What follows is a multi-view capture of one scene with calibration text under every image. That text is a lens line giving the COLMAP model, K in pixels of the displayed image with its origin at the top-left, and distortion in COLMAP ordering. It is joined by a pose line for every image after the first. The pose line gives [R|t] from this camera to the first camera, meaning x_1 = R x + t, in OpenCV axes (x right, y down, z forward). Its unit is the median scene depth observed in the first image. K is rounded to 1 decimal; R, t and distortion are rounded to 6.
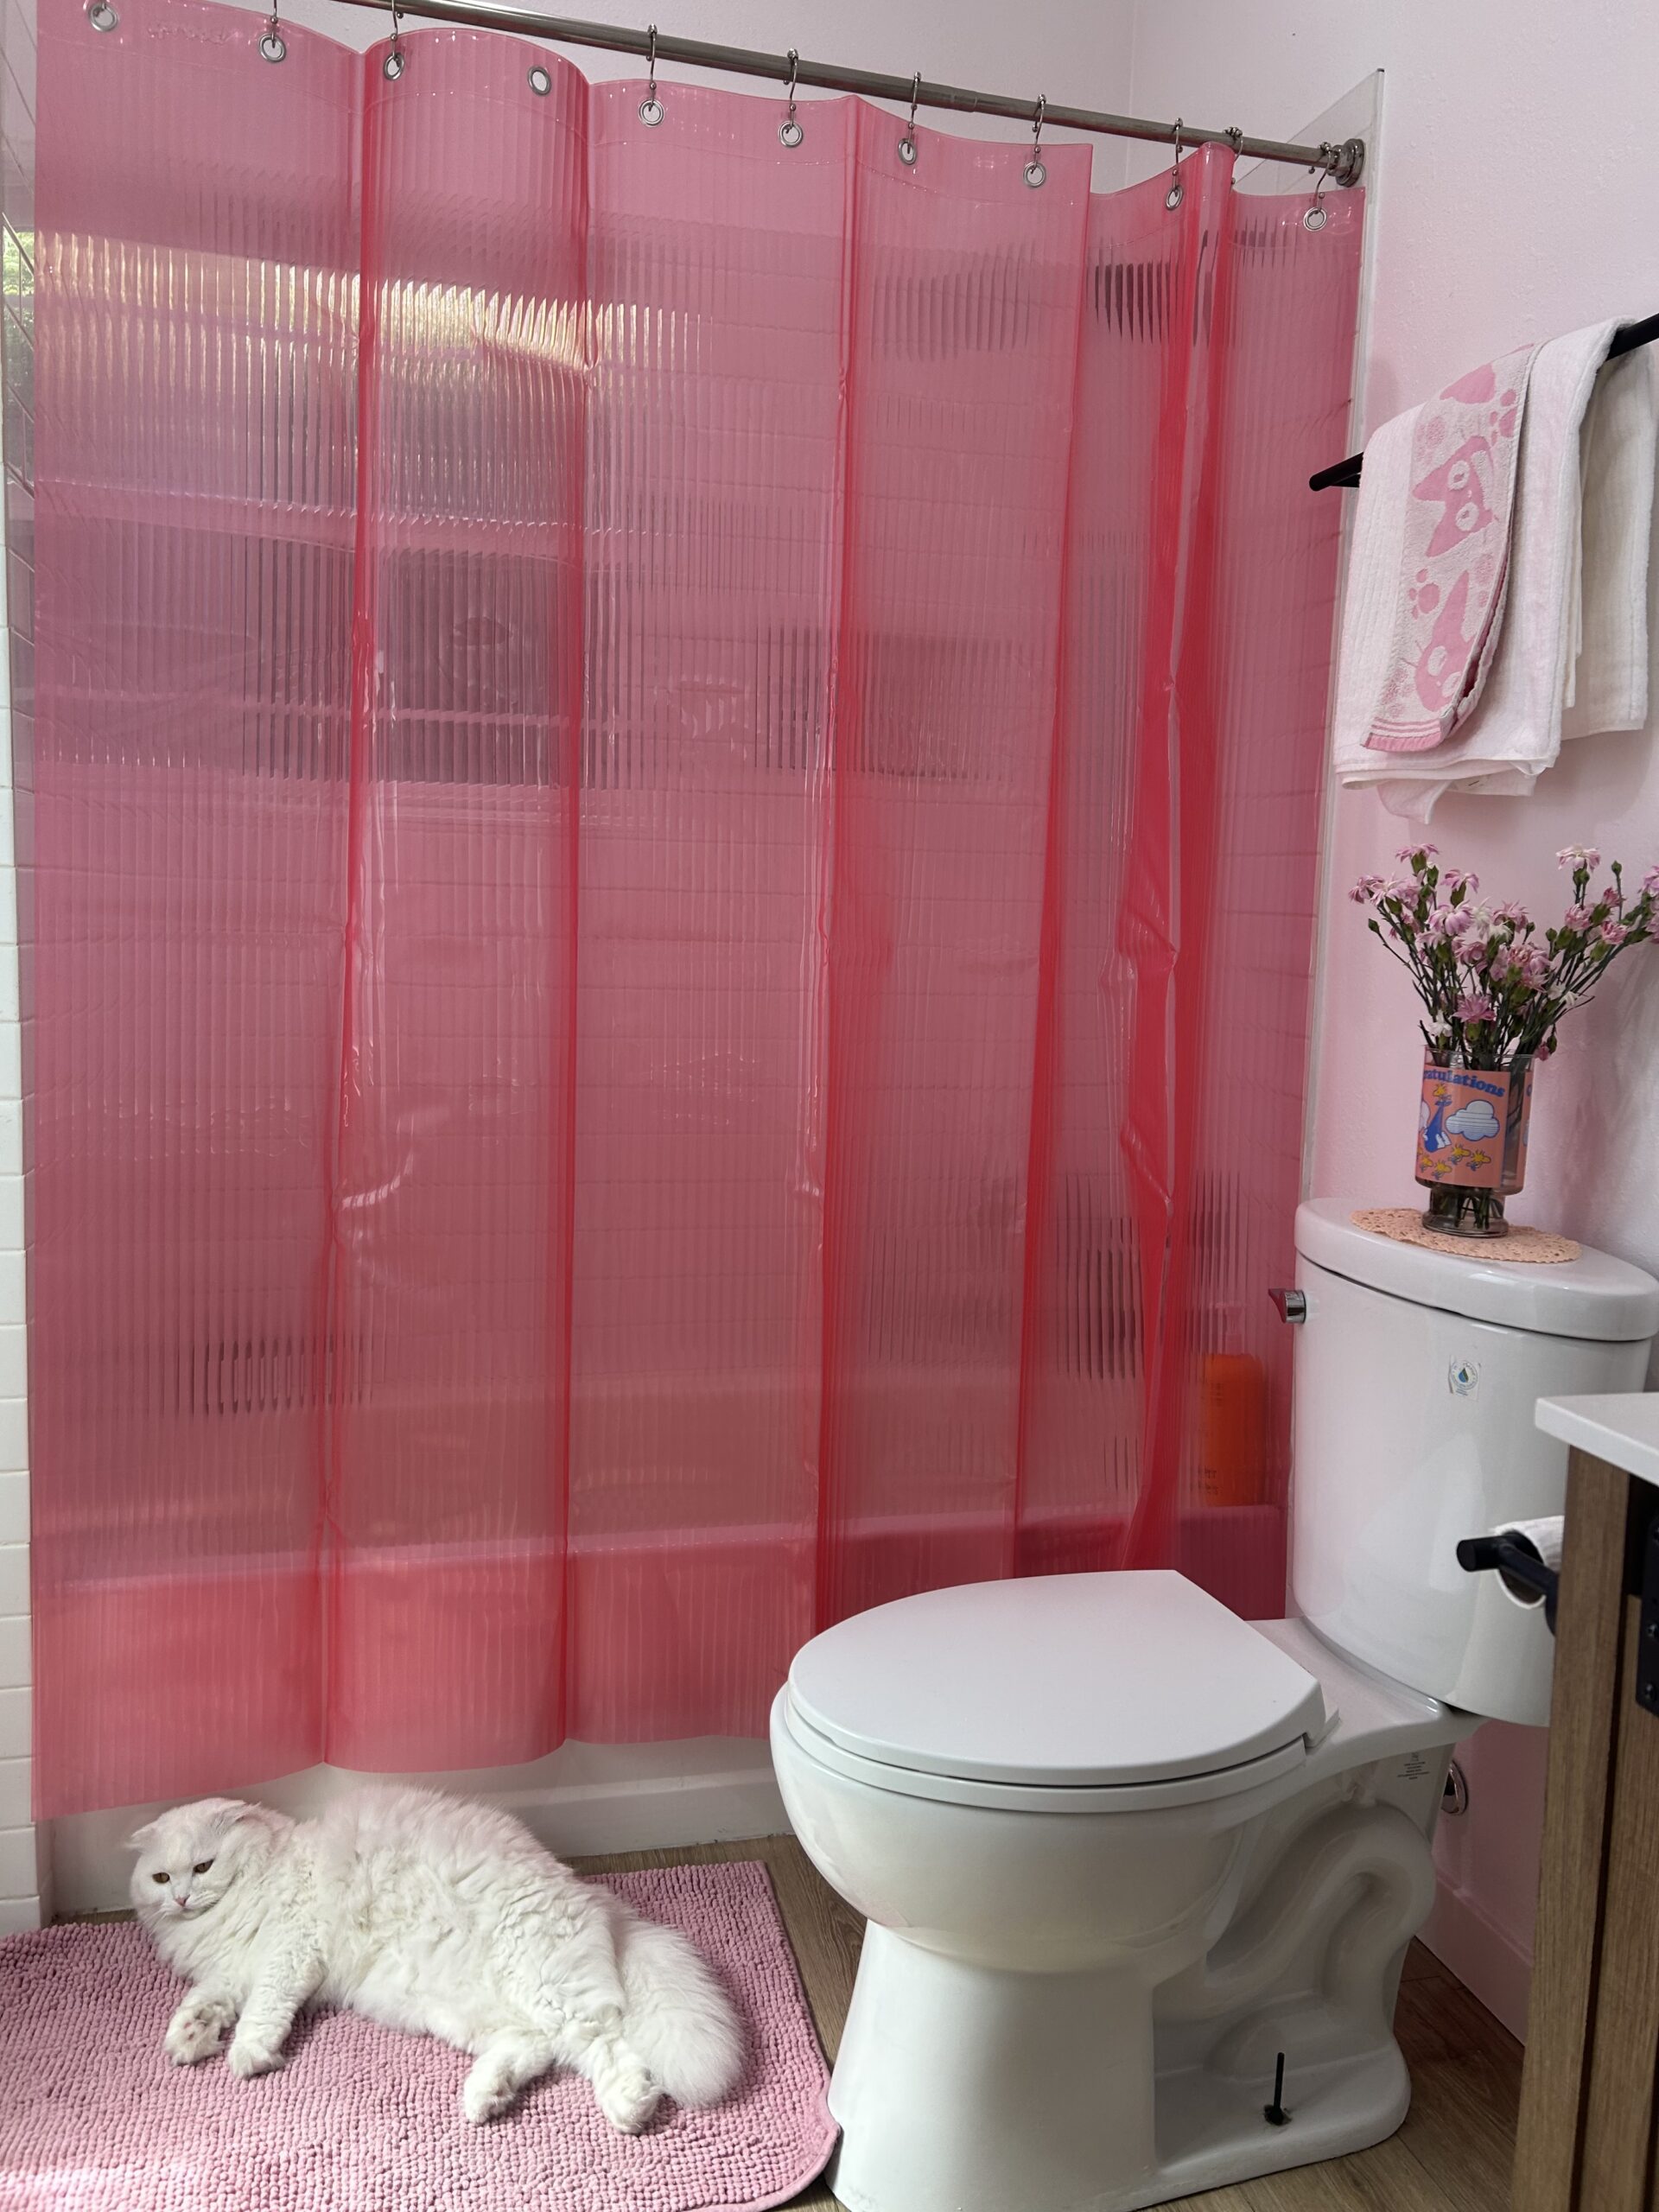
lens RADIAL K [[1681.5, 0, 849.4], [0, 1681.5, 1093.1], [0, 0, 1]] dist [0.013176, -0.021750]
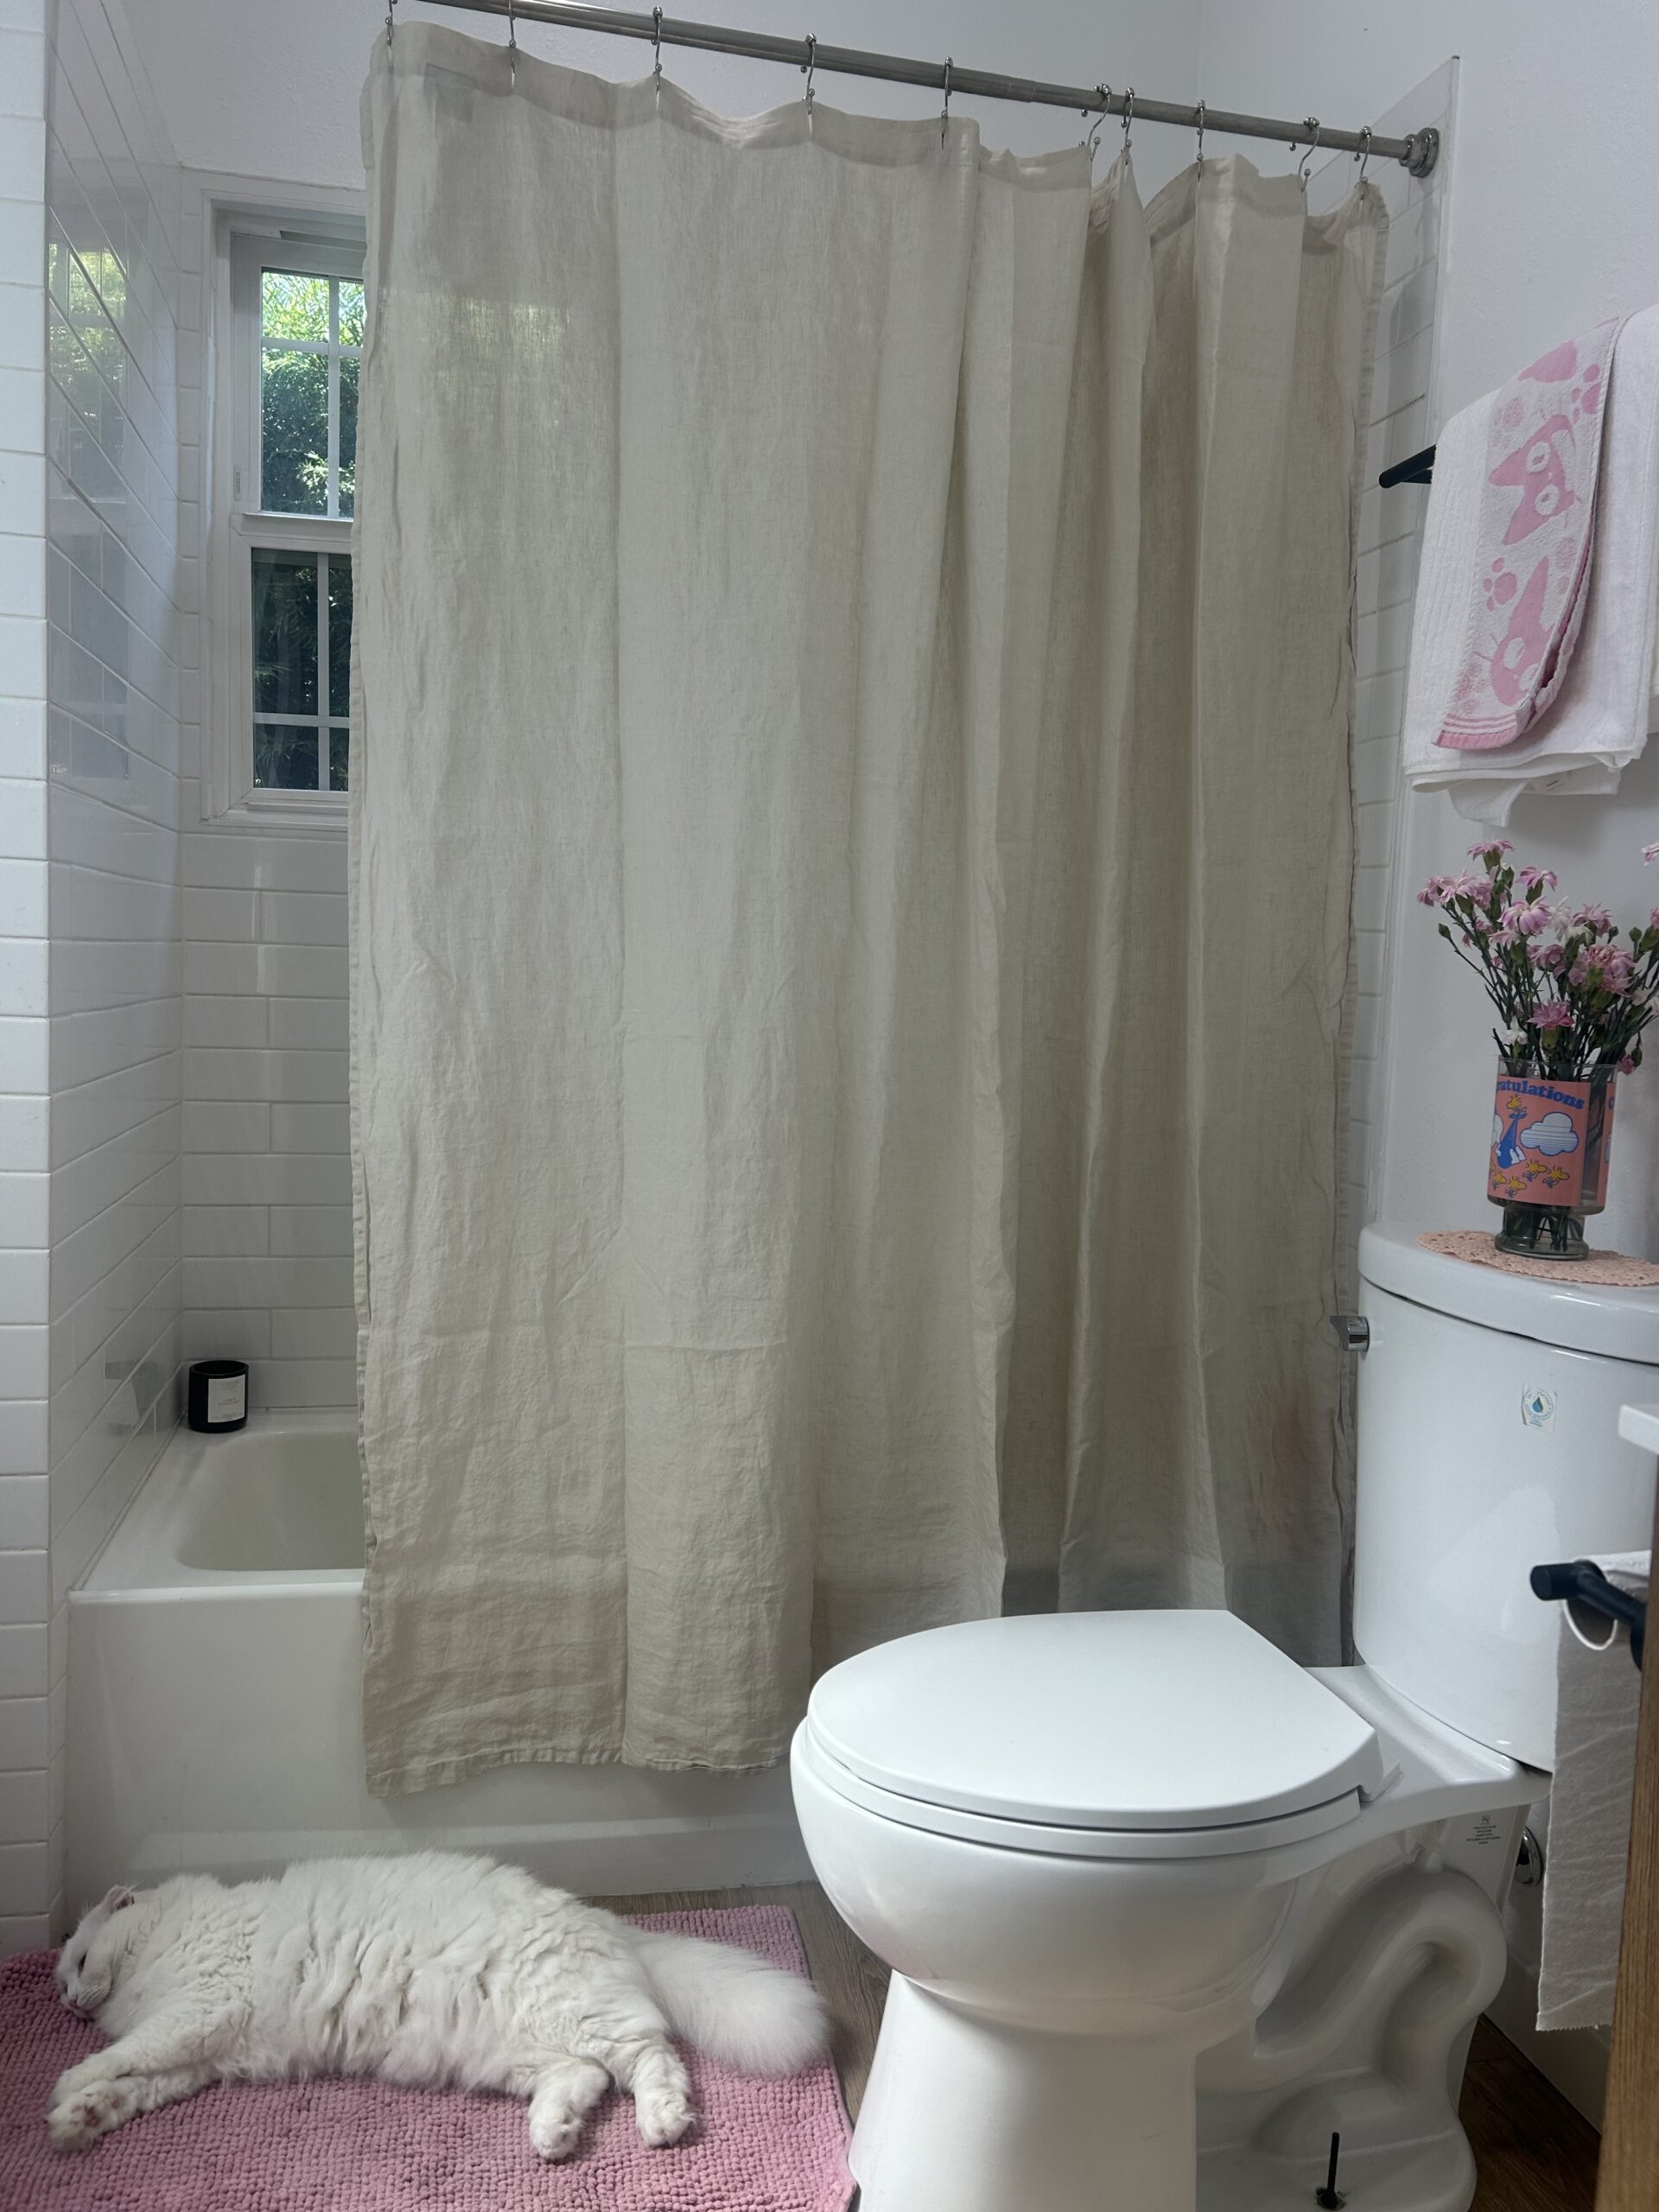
lens RADIAL K [[1681.5, 0, 824.7], [0, 1681.5, 1107.2], [0, 0, 1]] dist [0.013176, -0.021750]
pose [[0.998546, 0.012866, -0.052358, 0.015385], [-0.014066, 0.999645, -0.022621, 0.027642], [0.052048, 0.023325, 0.998372, 0.041345]]
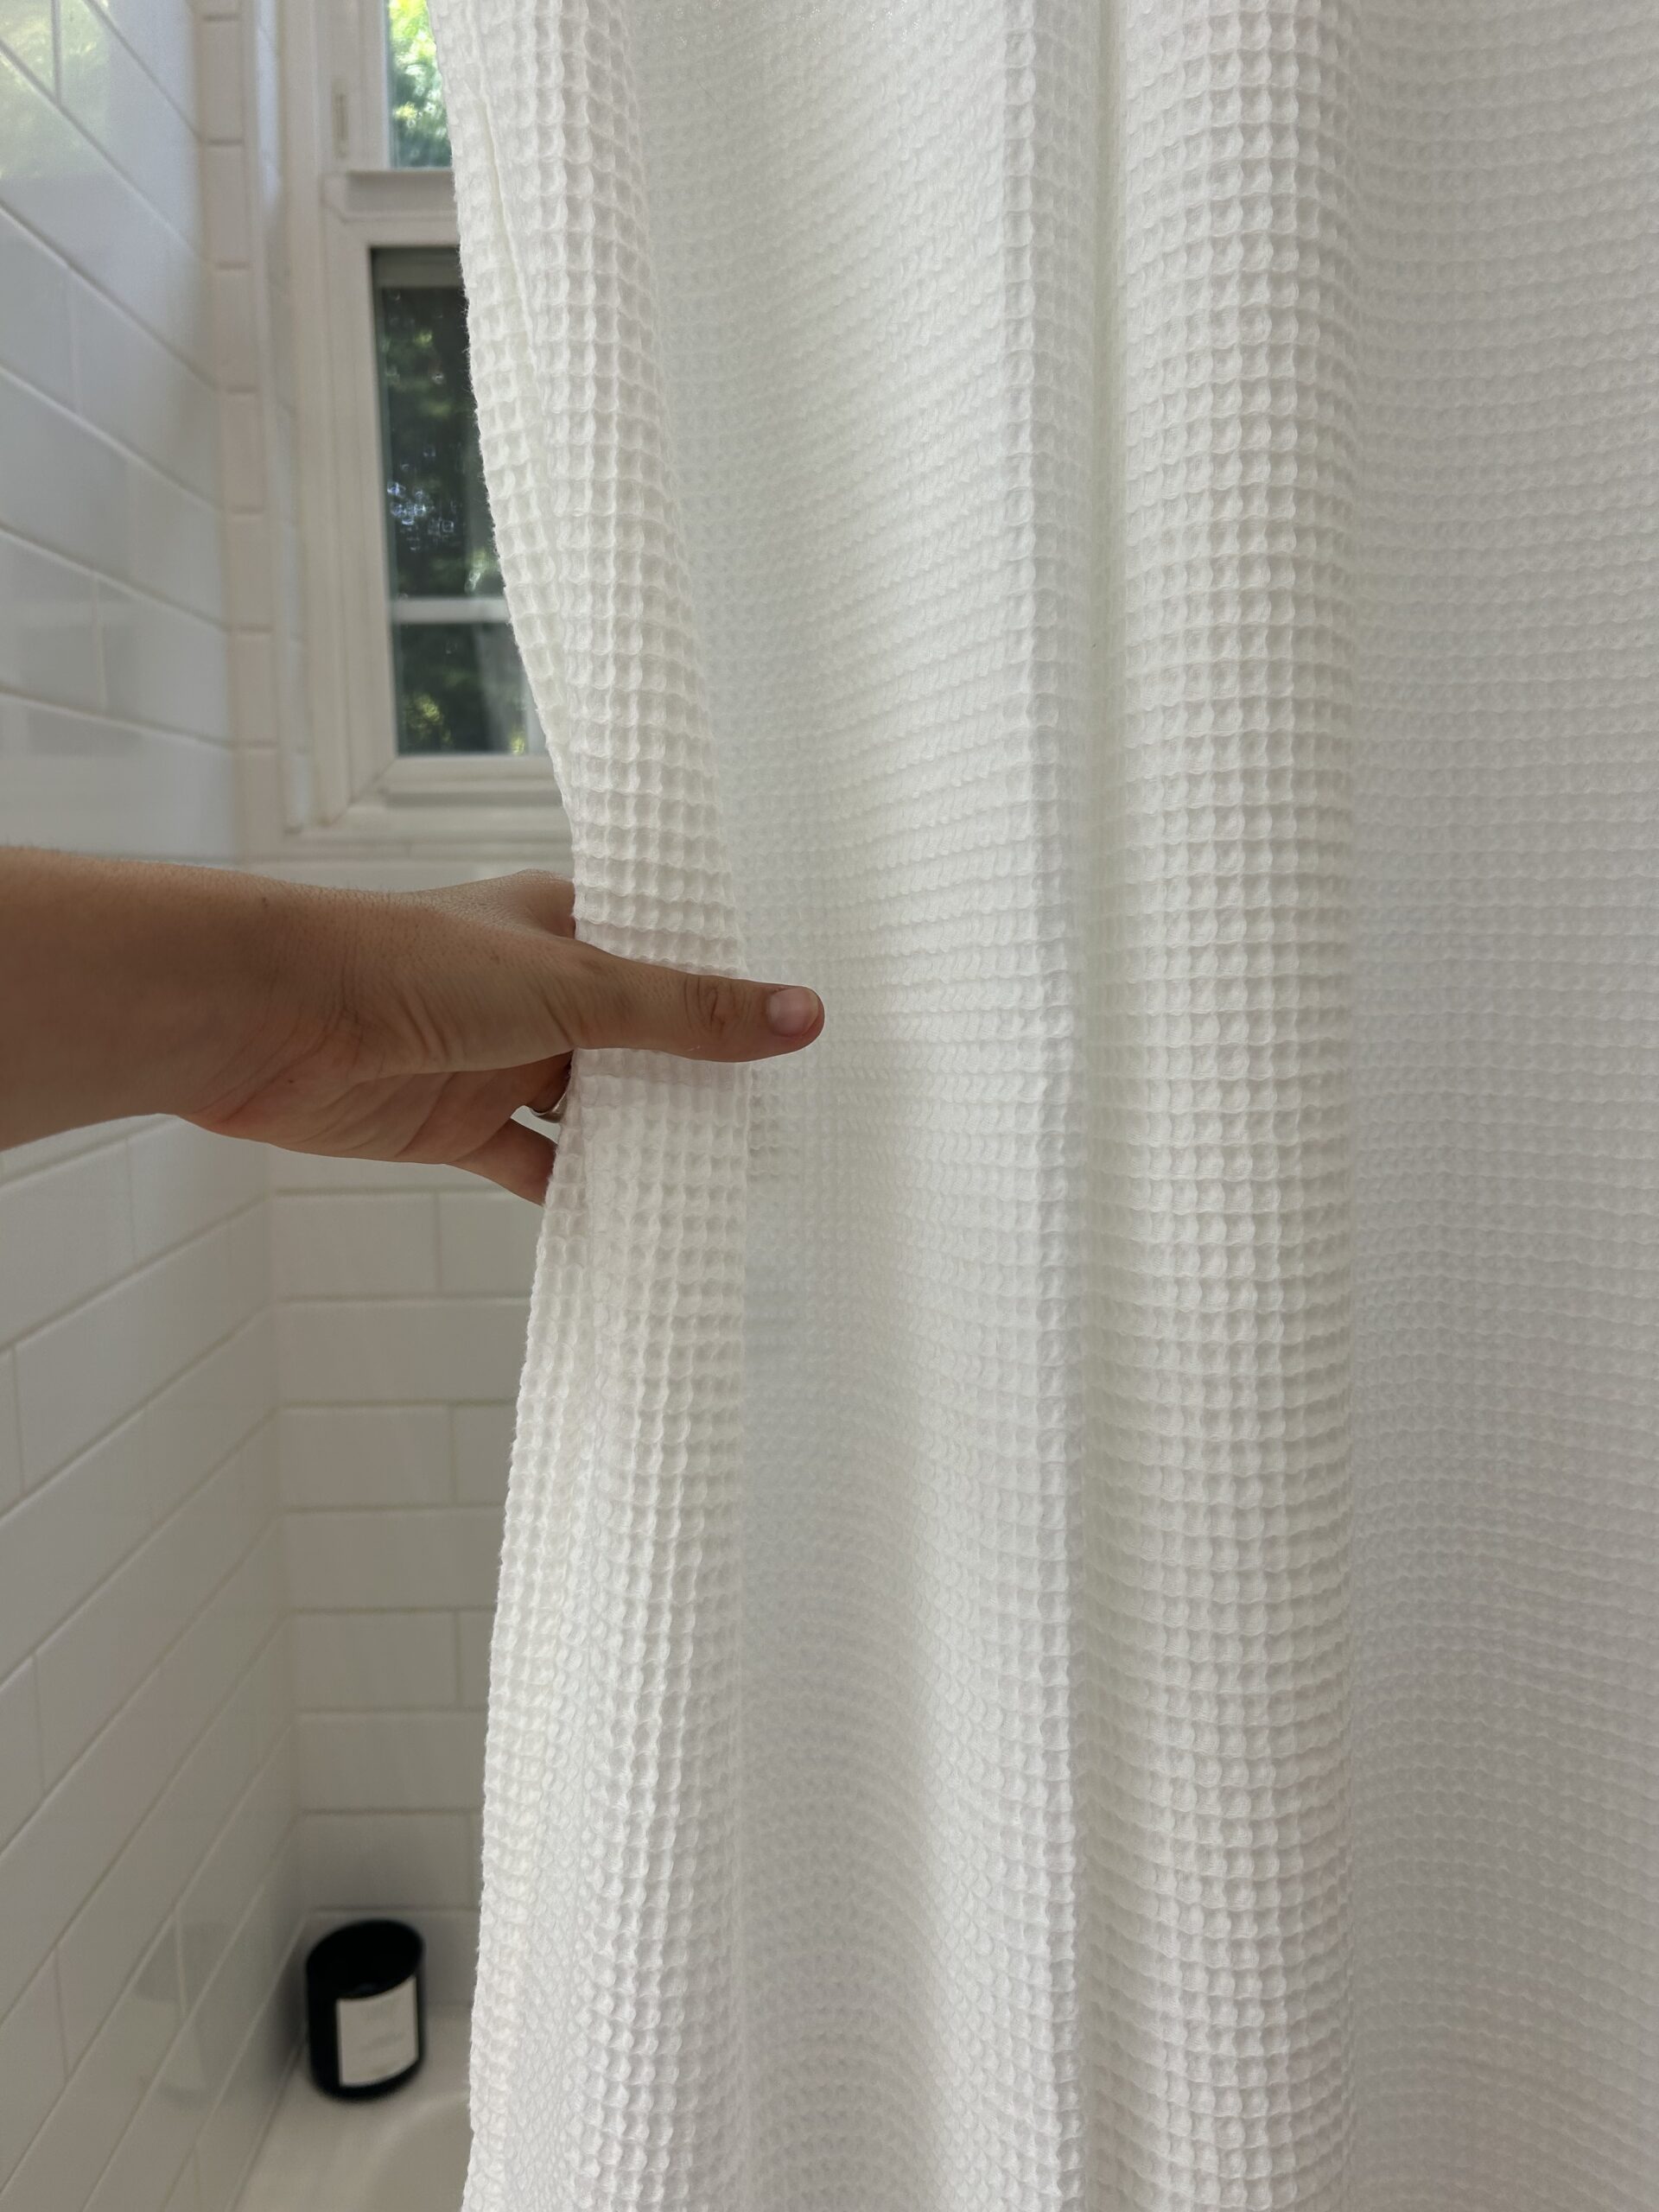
lens RADIAL K [[1685.4, 0, 823.9], [0, 1685.4, 1094.5], [0, 0, 1]] dist [0.005340, -0.006766]
pose [[0.966846, -0.004515, -0.255321, -0.224497], [0.008232, 0.999875, 0.013492, -0.156571], [0.255229, -0.015147, 0.966762, 0.895042]]
